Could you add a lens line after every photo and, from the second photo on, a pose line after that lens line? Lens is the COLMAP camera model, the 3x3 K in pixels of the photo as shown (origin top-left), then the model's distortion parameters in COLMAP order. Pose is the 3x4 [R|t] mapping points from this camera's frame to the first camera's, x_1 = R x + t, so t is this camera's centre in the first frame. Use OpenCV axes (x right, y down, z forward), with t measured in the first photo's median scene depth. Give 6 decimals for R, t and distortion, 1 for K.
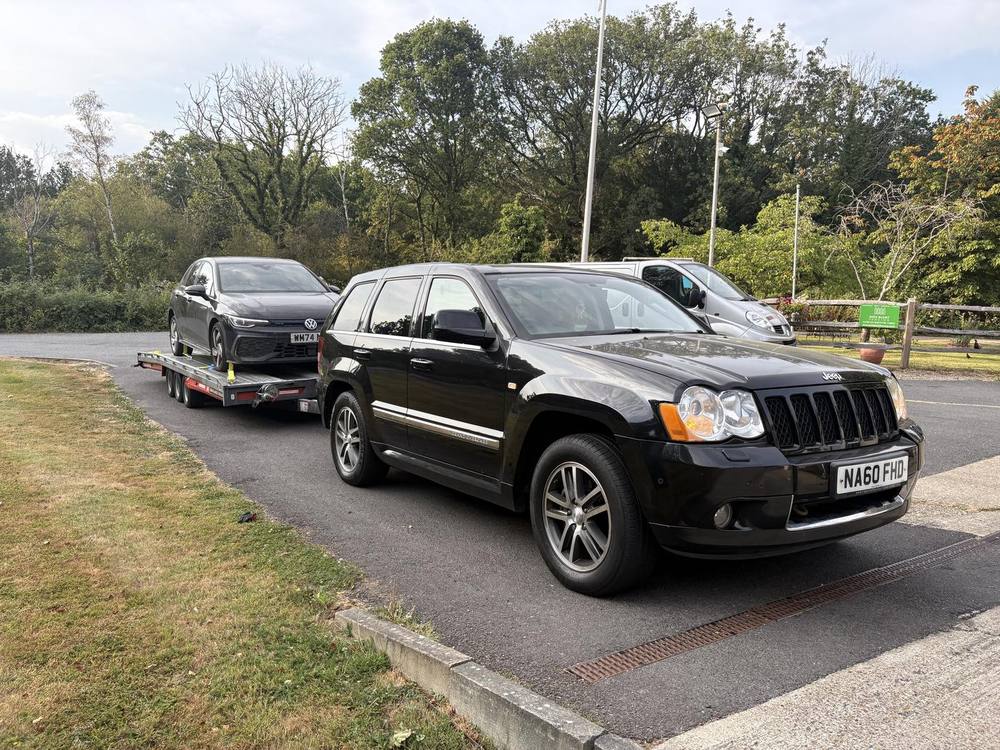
lens RADIAL K [[709.1, 0, 500.0], [0, 709.1, 375.0], [0, 0, 1]] dist [0.007364, 0.002970]
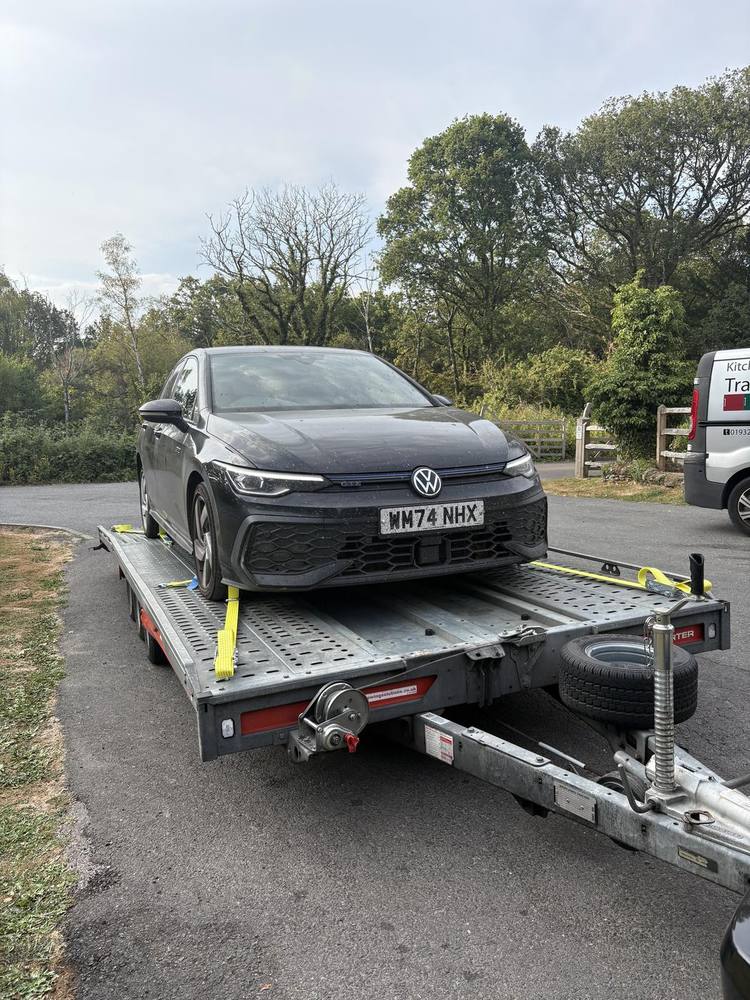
lens RADIAL K [[721.6, 0, 375.0], [0, 721.6, 500.0], [0, 0, 1]] dist [0.022376, -0.048914]
pose [[0.979820, -0.017952, -0.199075, -0.034884], [0.014976, 0.999753, -0.016449, -0.009008], [0.199321, 0.013136, 0.979846, 0.098443]]
